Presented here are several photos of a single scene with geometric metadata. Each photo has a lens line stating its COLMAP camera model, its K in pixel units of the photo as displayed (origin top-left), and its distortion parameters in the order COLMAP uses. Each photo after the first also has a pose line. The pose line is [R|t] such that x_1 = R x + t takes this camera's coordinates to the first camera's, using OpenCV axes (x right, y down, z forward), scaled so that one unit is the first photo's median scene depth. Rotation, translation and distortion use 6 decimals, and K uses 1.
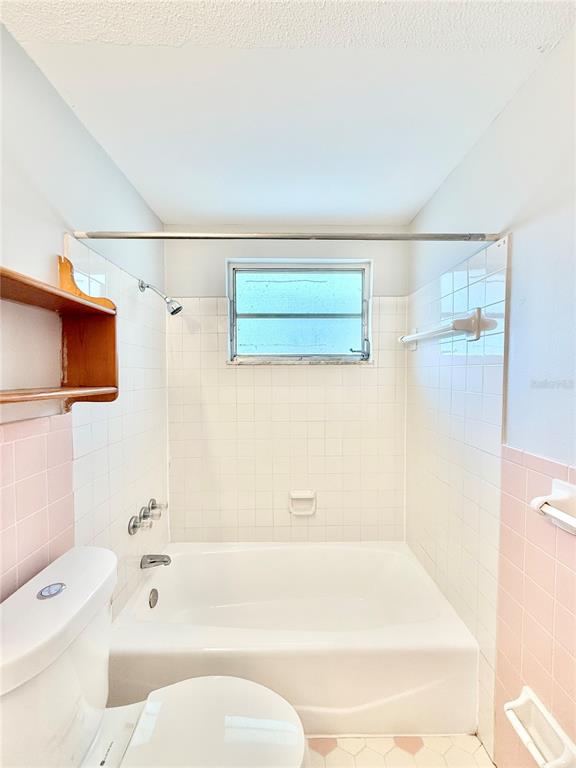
lens RADIAL K [[306.5, 0, 288.3], [0, 306.5, 382.6], [0, 0, 1]] dist [-0.001872, -0.000803]
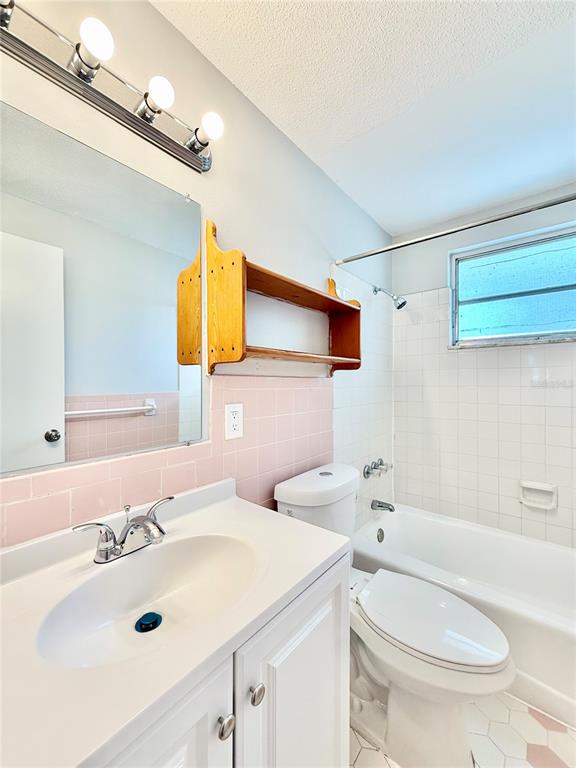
lens RADIAL K [[306.5, 0, 287.1], [0, 306.5, 384.2], [0, 0, 1]] dist [-0.001872, -0.000803]
pose [[0.761308, 0.004459, -0.648375, 0.068967], [-0.015452, 0.999817, -0.011268, 0.085943], [0.648206, 0.018598, 0.761238, -0.188505]]
